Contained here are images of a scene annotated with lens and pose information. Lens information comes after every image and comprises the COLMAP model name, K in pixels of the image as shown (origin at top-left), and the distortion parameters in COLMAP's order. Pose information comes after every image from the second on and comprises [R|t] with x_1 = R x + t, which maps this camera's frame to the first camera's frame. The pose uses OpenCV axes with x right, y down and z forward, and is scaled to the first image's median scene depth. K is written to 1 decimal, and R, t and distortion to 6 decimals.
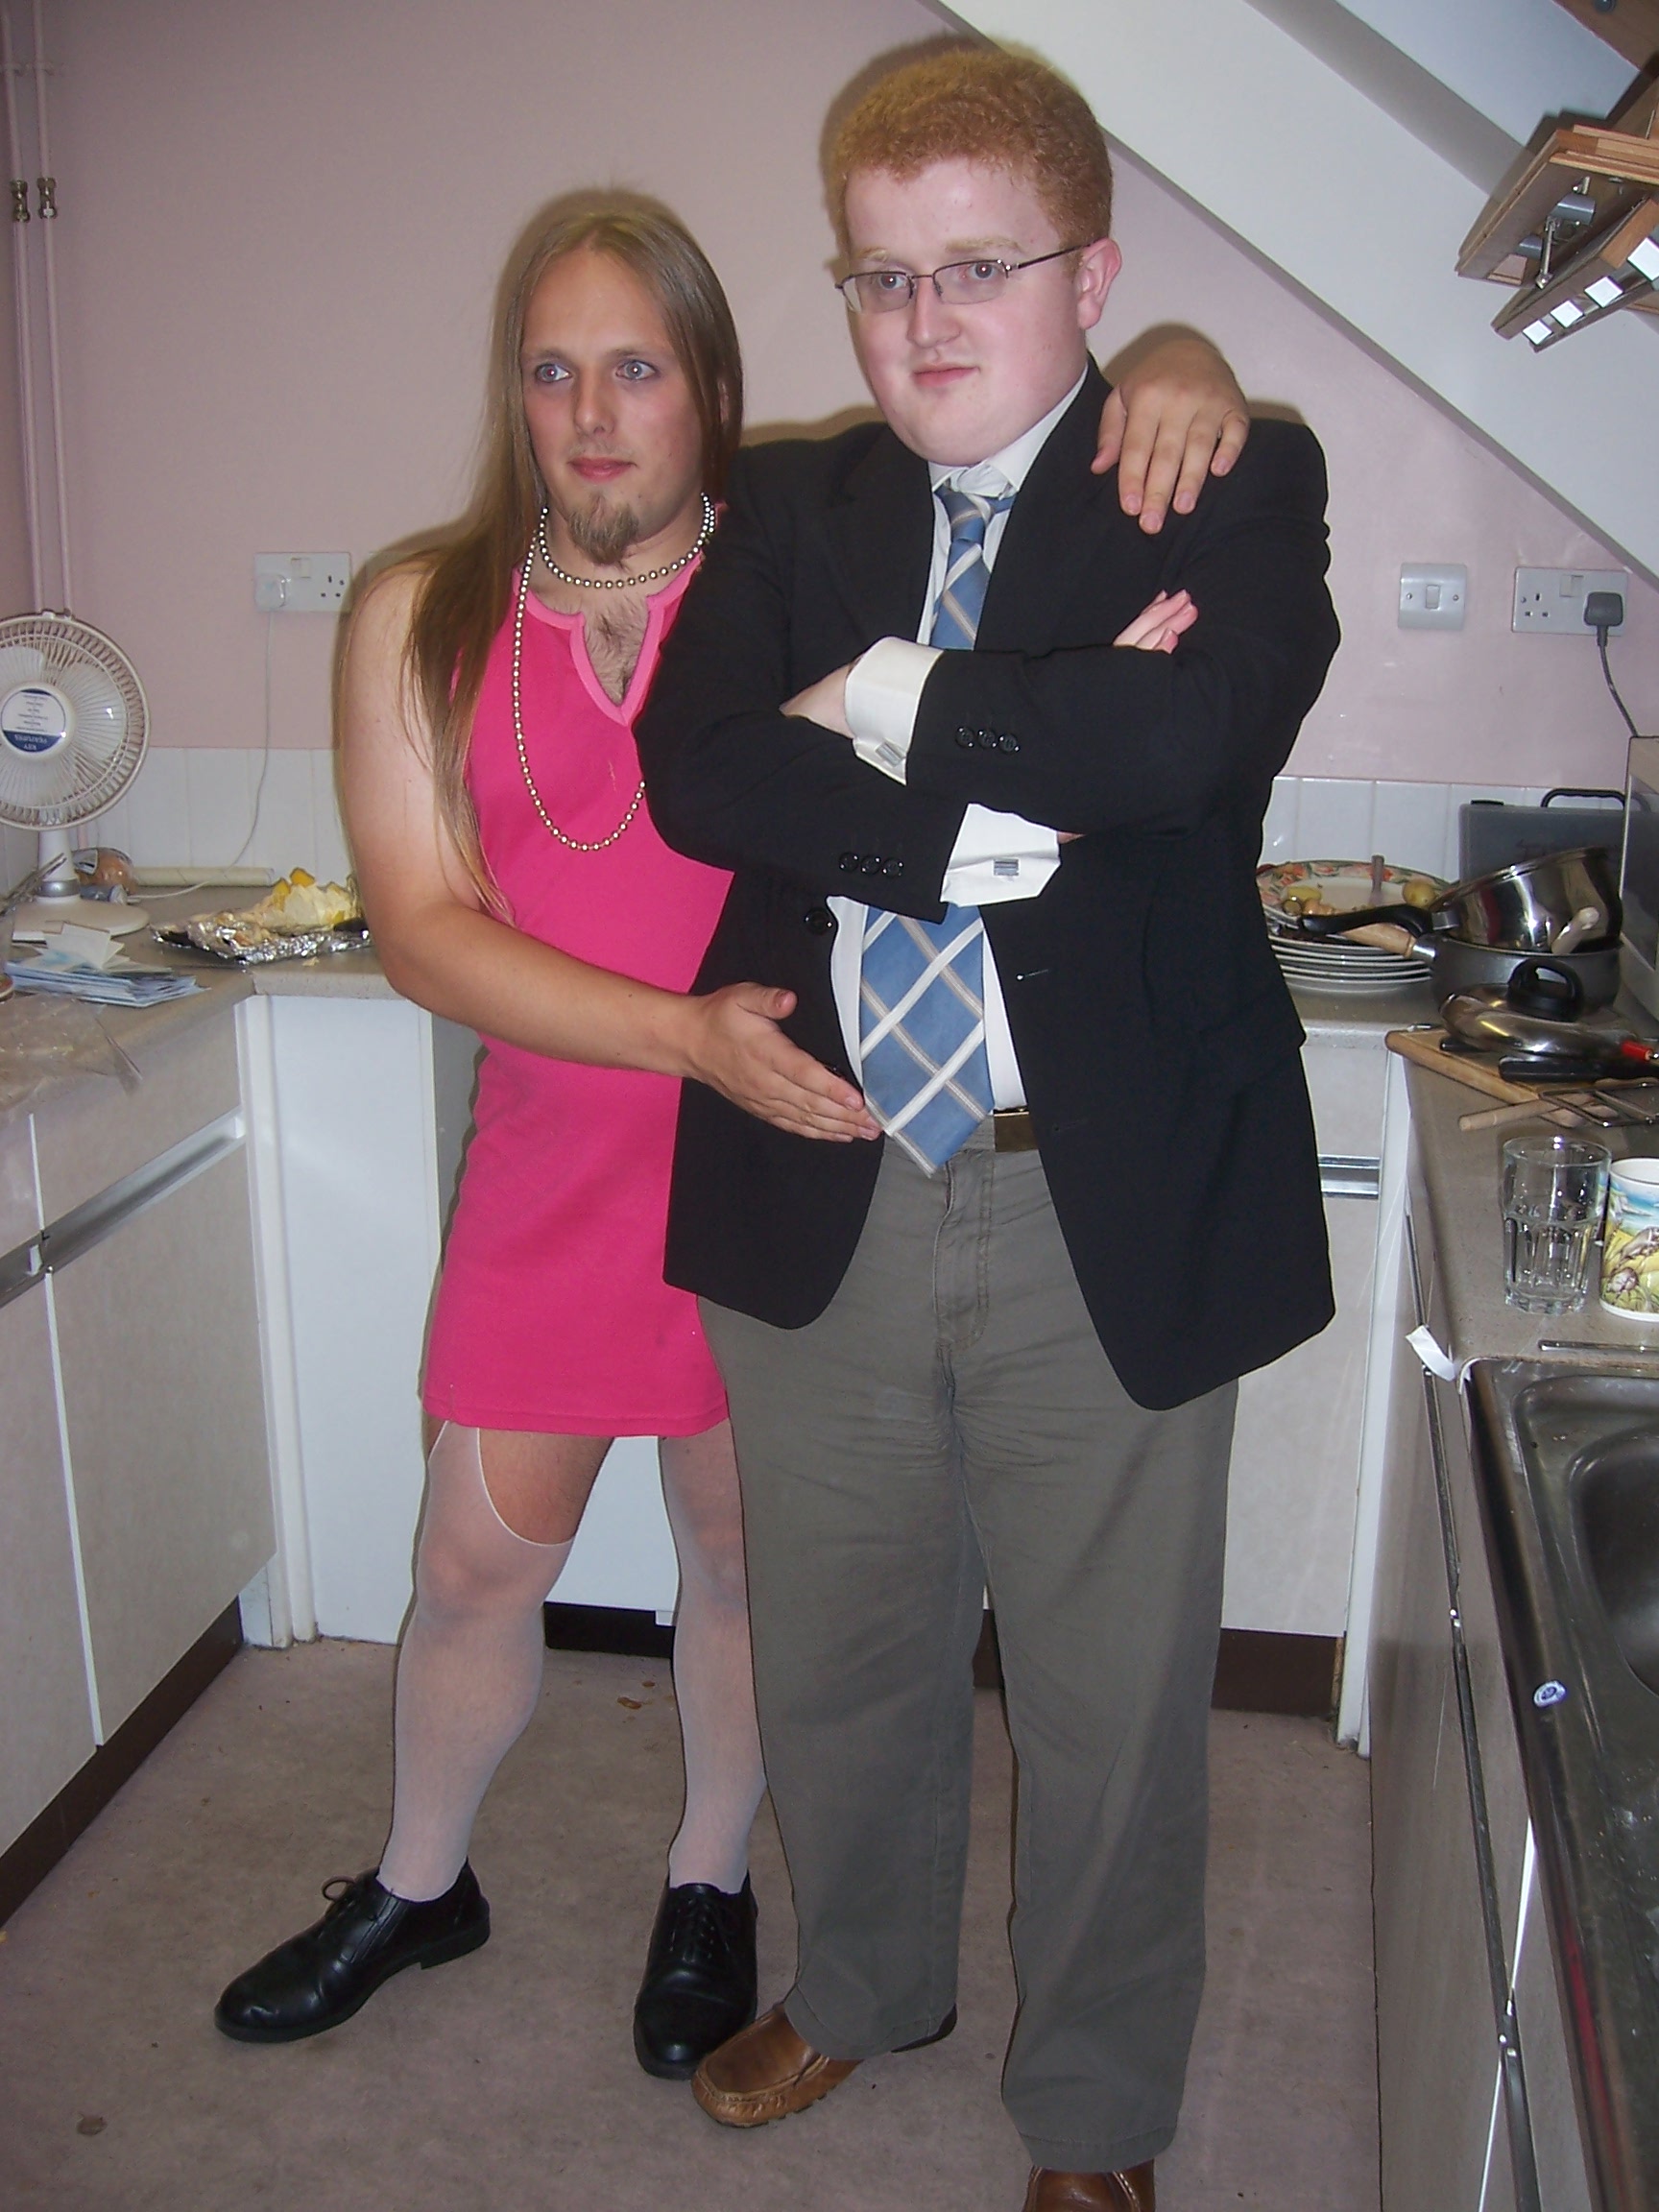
lens RADIAL K [[2347.2, 0, 833.5], [0, 2347.2, 1121.6], [0, 0, 1]] dist [-0.126841, 0.000000]
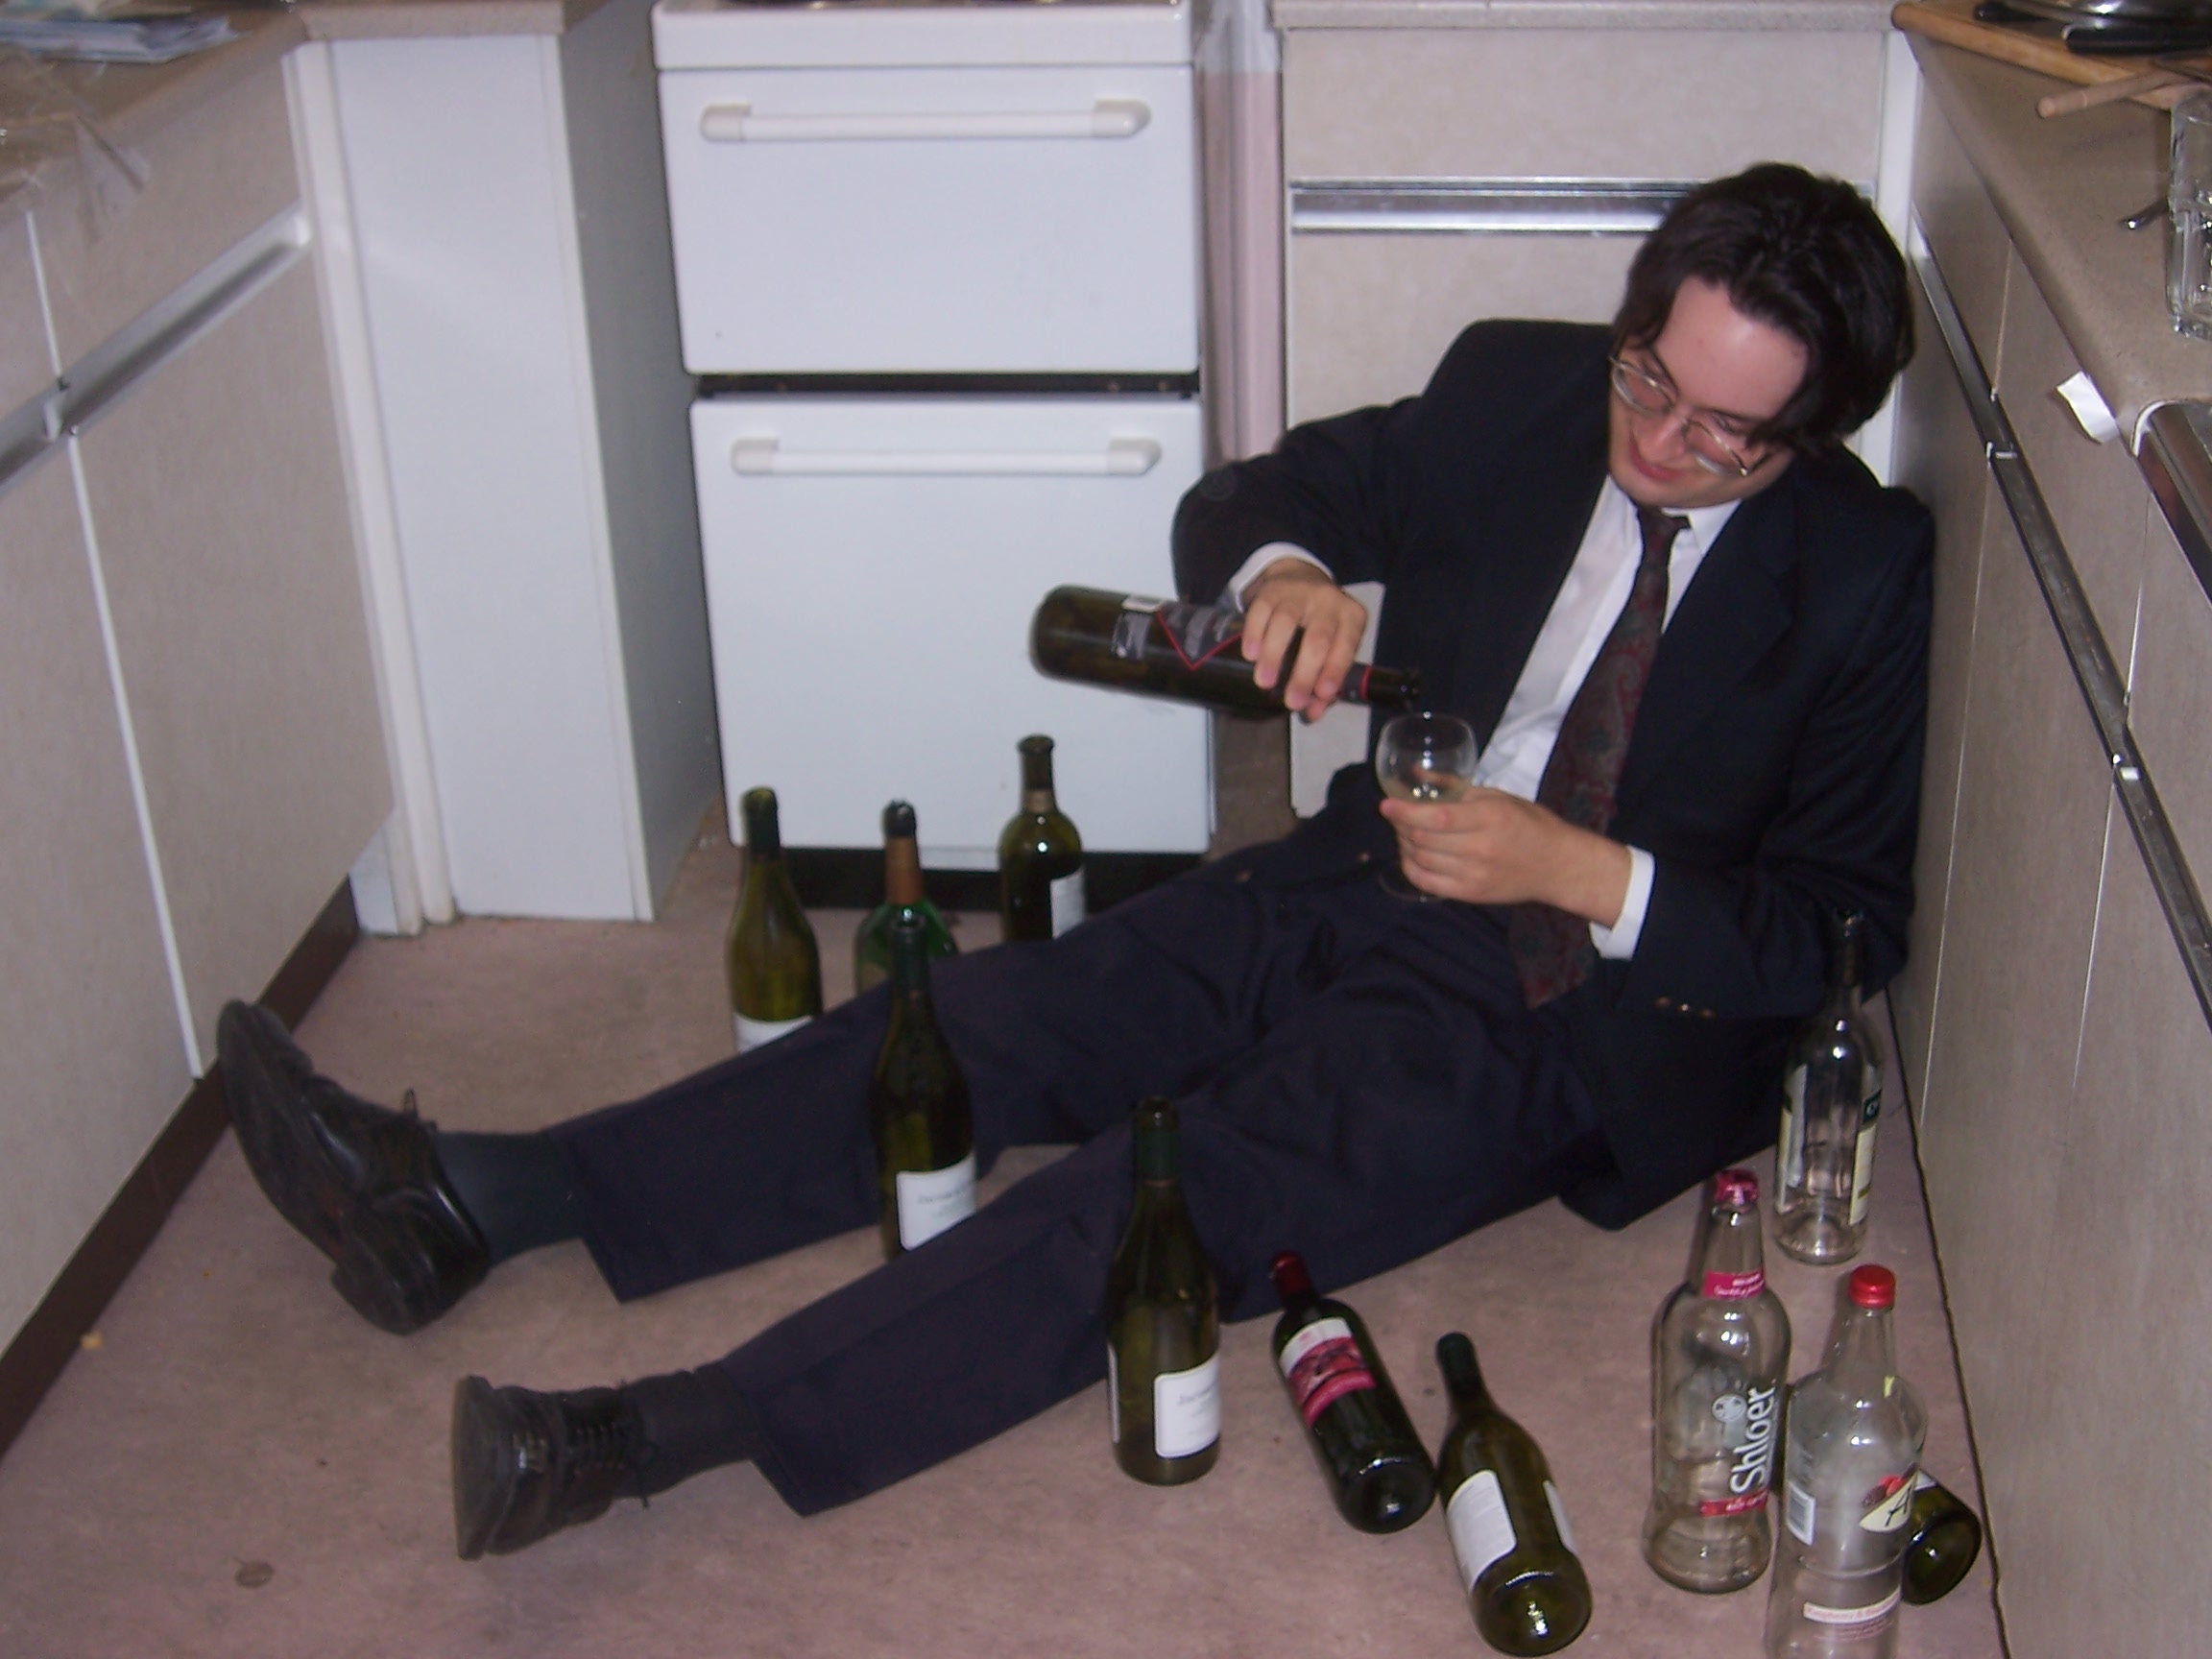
lens RADIAL K [[2969.5, 0, 1117.9], [0, 2969.5, 794.7], [0, 0, 1]] dist [-0.130710, 0.000000]
pose [[0.997253, -0.061545, 0.041216, -0.056114], [0.053048, 0.981779, 0.182471, 0.025053], [-0.051696, -0.179783, 0.982347, 0.070051]]
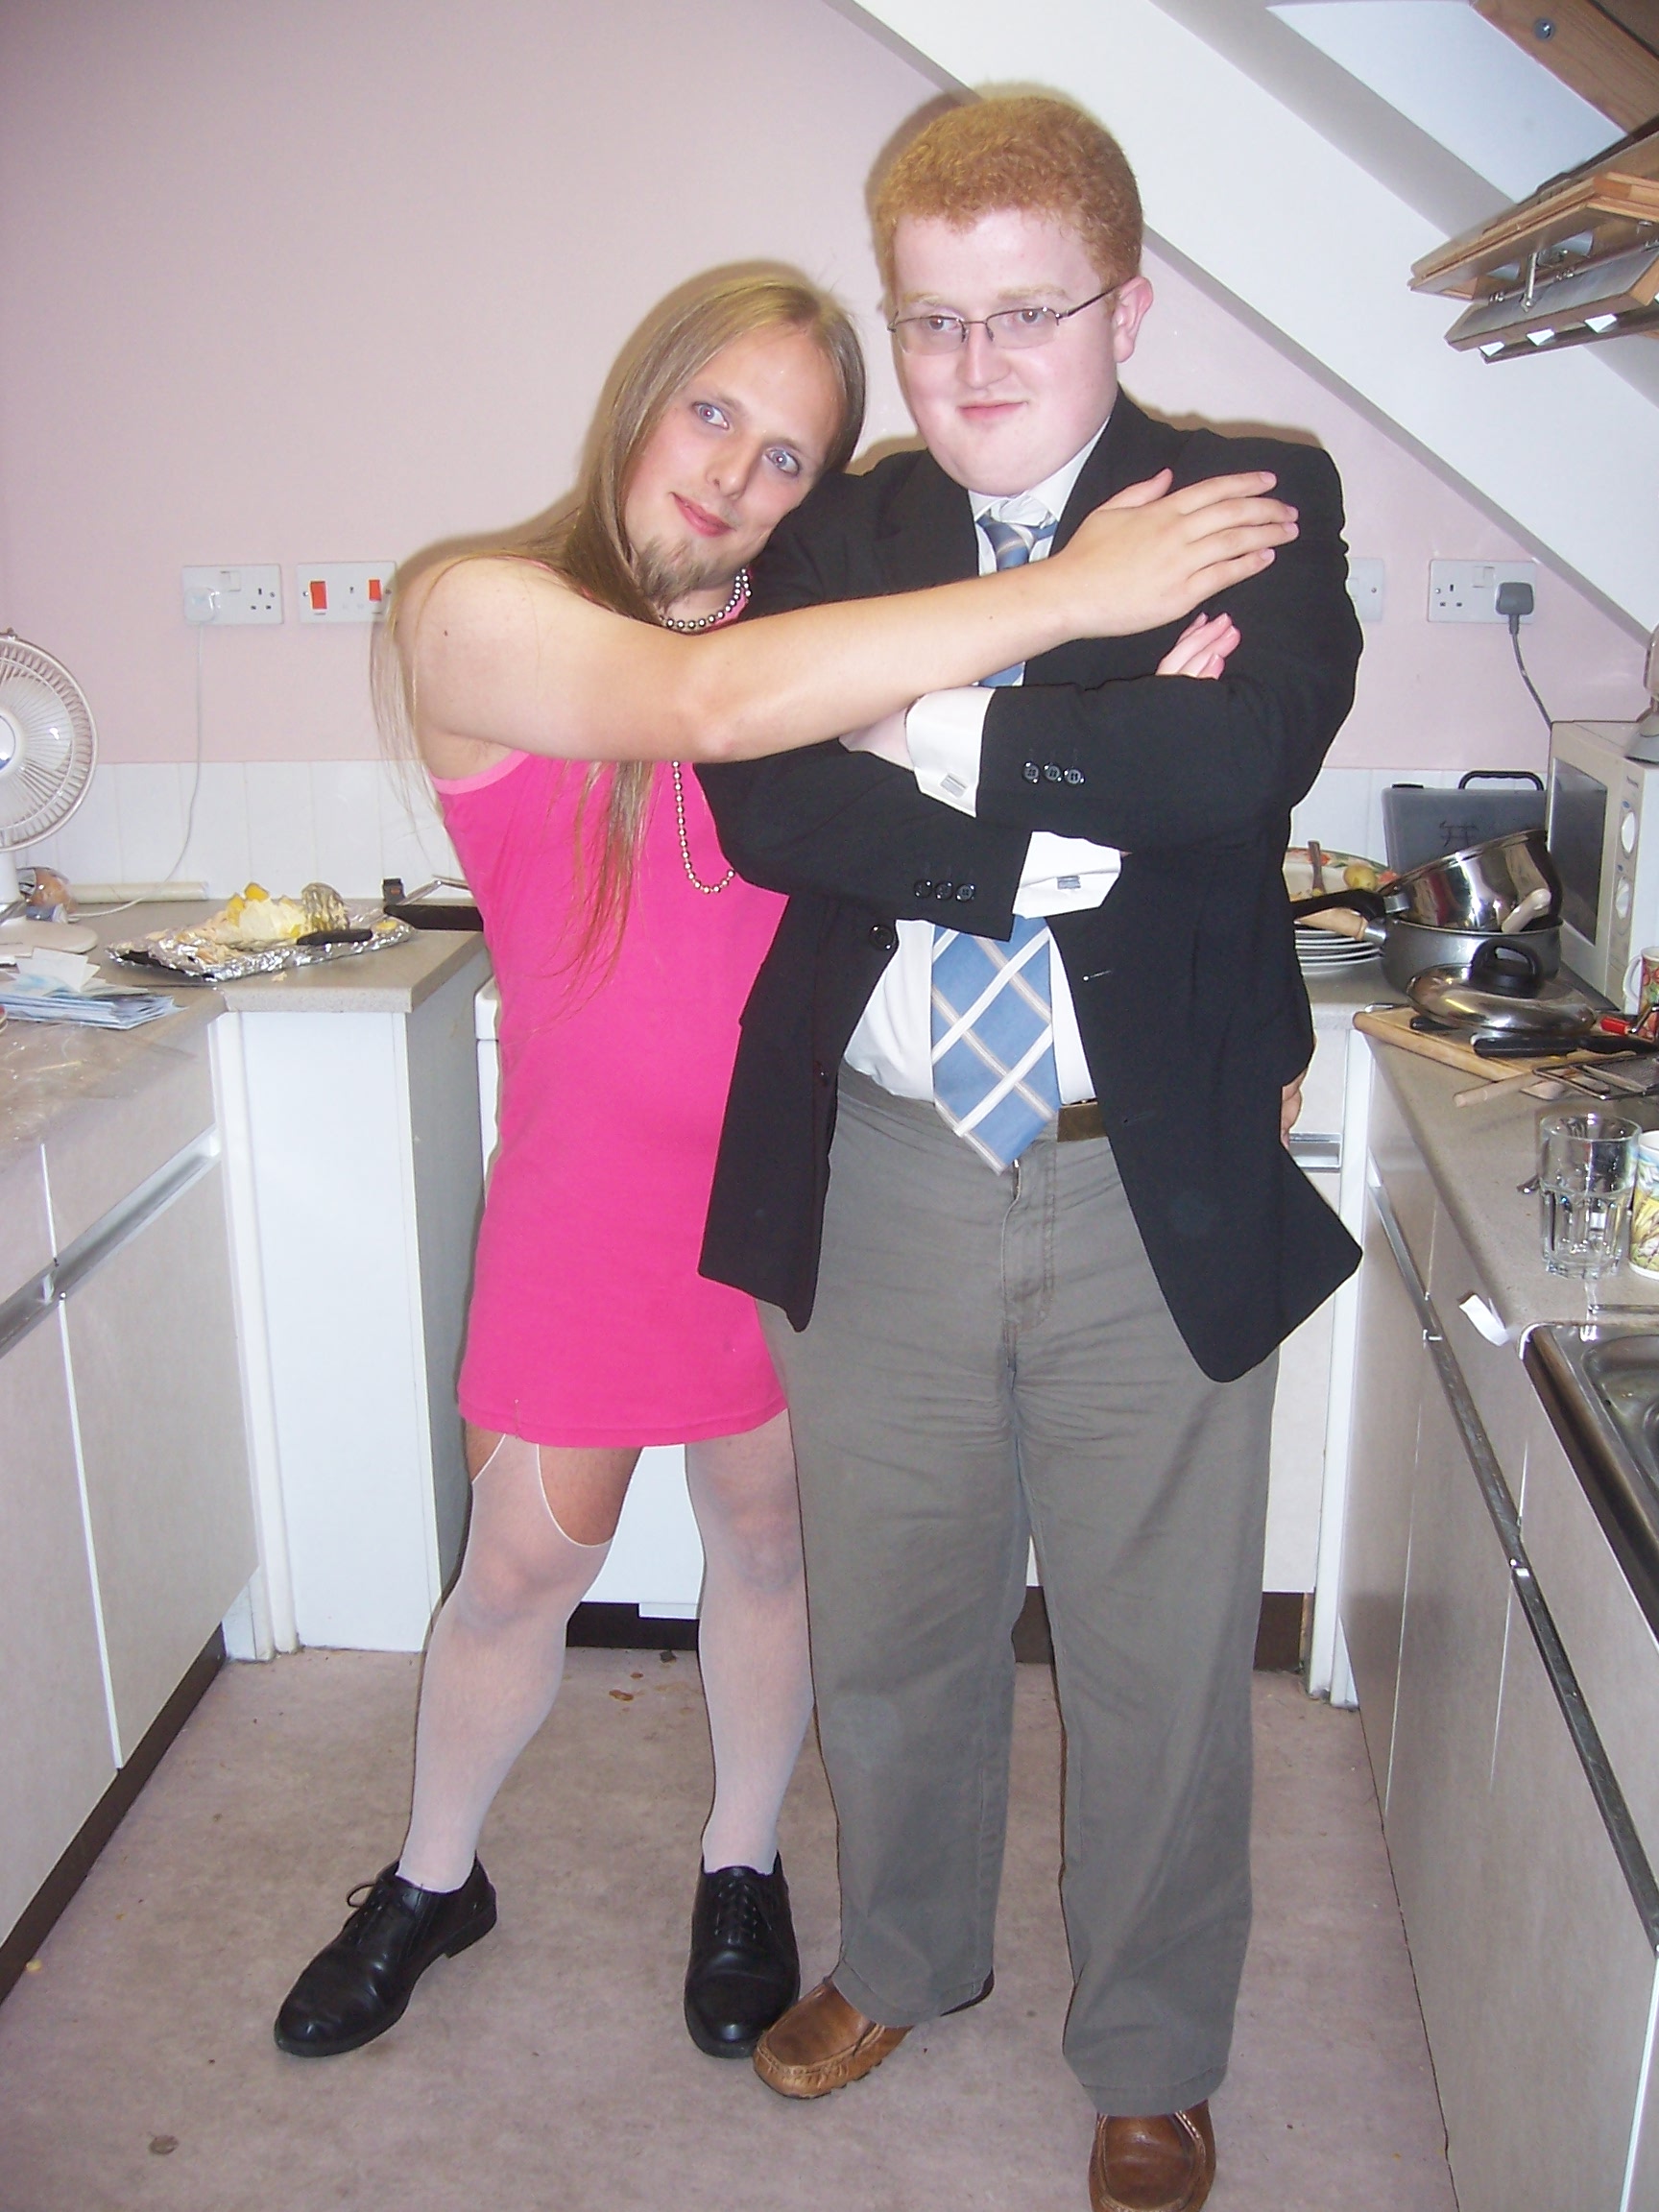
lens RADIAL K [[2347.2, 0, 834.1], [0, 2347.2, 1122.3], [0, 0, 1]] dist [-0.126841, 0.000000]
pose [[0.995470, -0.037857, 0.087218, -0.085464], [0.037007, 0.999251, 0.011349, -0.009621], [-0.087583, -0.008070, 0.996125, -0.022602]]
